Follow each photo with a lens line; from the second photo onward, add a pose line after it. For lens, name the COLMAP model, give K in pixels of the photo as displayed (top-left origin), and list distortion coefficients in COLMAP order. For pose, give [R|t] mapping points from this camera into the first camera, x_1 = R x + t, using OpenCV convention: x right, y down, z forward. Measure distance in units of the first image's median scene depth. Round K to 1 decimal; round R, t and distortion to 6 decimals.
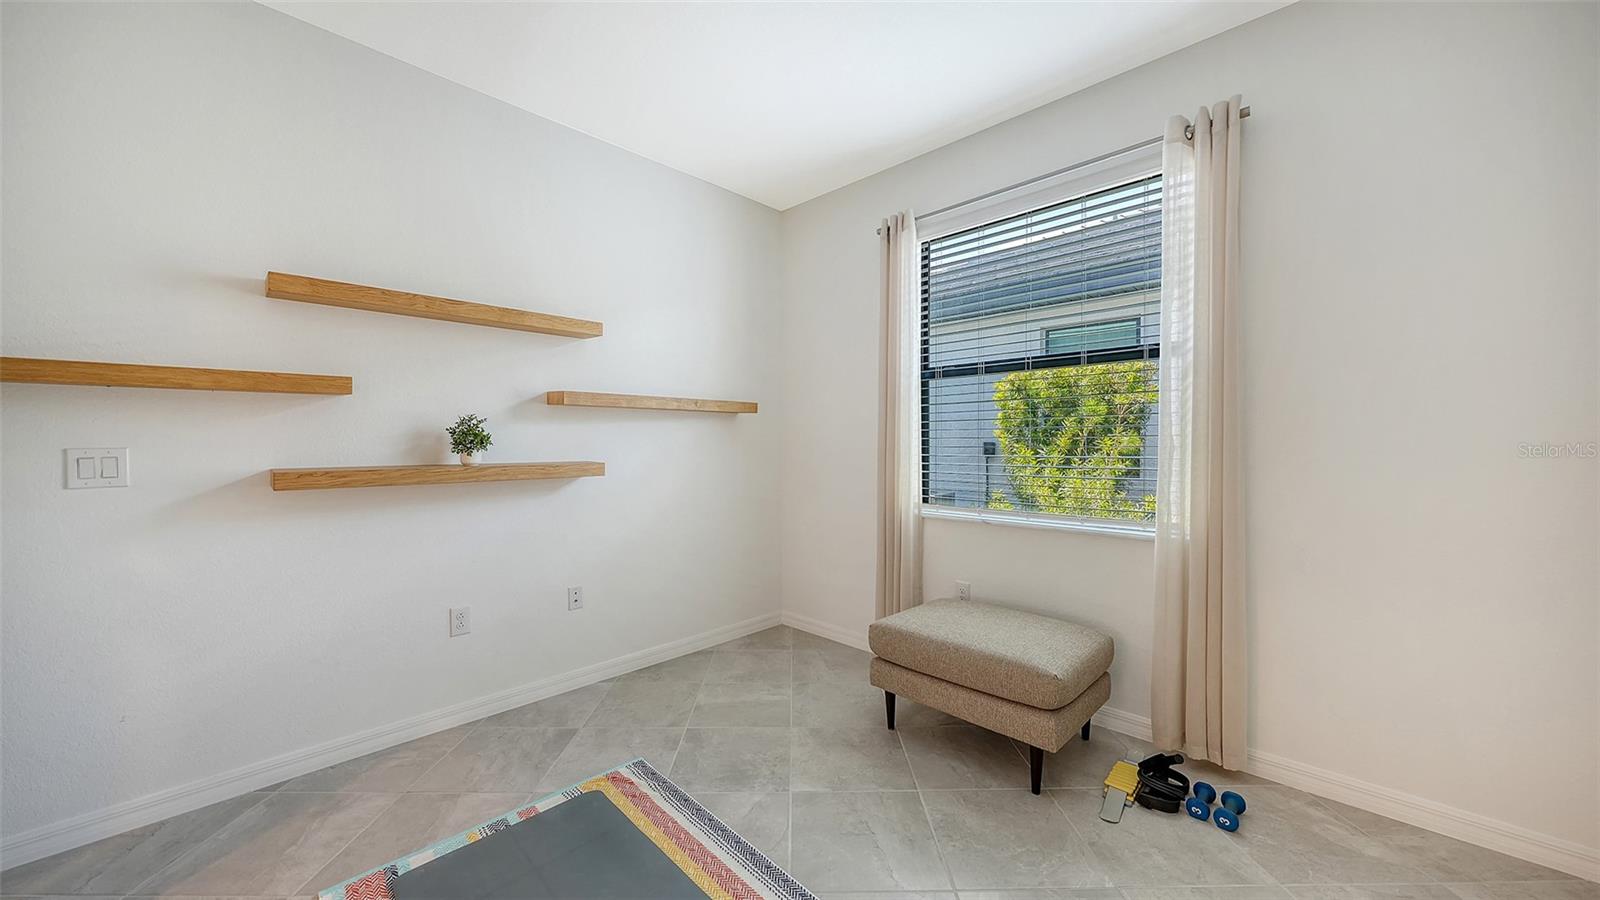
lens RADIAL K [[588.1, 0, 787.6], [0, 588.1, 446.4], [0, 0, 1]] dist [-0.006277, 0.000432]
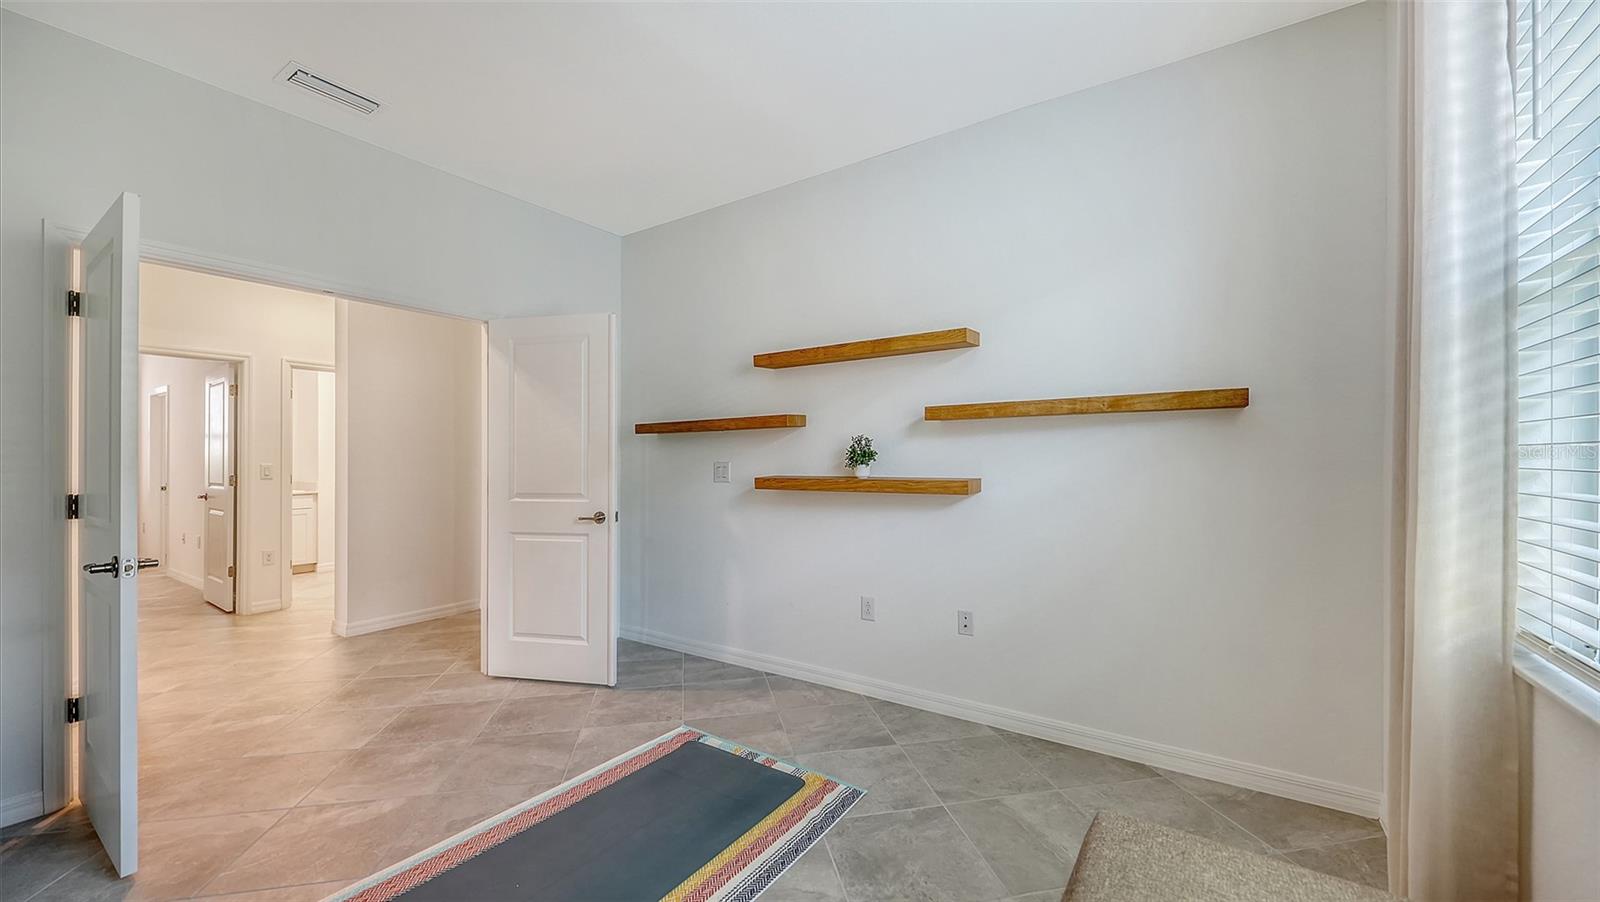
lens RADIAL K [[607.5, 0, 803.3], [0, 607.5, 454.8], [0, 0, 1]] dist [0.001481, 0.000034]
pose [[0.168813, -0.002886, -0.985644, 0.656419], [0.002204, 0.999994, -0.002550, -0.012118], [0.985646, -0.001741, 0.168819, 0.681791]]
